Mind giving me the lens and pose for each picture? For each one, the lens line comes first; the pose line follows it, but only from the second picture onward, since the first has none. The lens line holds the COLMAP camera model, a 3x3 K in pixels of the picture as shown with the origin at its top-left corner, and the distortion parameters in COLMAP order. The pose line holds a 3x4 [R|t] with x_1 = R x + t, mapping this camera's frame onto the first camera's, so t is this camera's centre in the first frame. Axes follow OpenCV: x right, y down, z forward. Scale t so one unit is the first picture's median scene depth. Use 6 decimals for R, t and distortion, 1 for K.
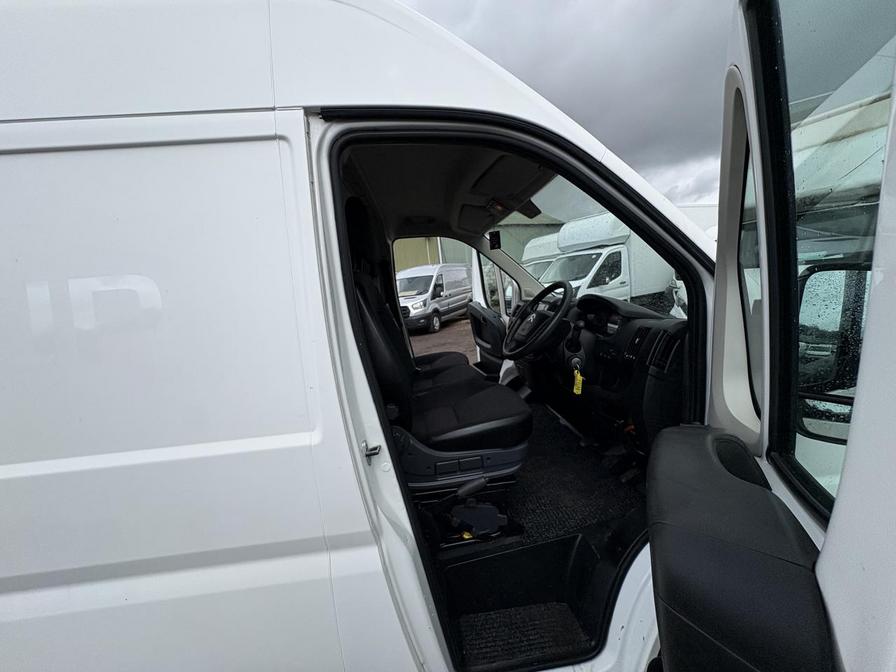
lens RADIAL K [[358.6, 0, 446.1], [0, 358.6, 339.4], [0, 0, 1]] dist [0.000783, 0.000356]
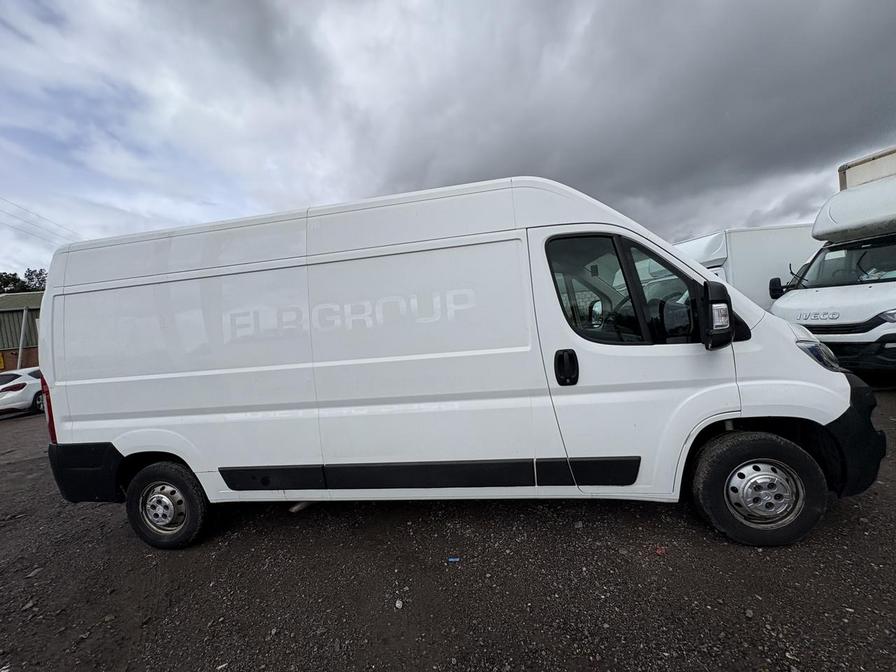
lens RADIAL K [[358.6, 0, 446.1], [0, 358.6, 339.4], [0, 0, 1]] dist [0.000783, 0.000356]
pose [[0.973598, -0.006965, -0.228161, -0.132541], [-0.013206, 0.996142, -0.086761, 0.165848], [0.227885, 0.087484, 0.969750, -0.629664]]
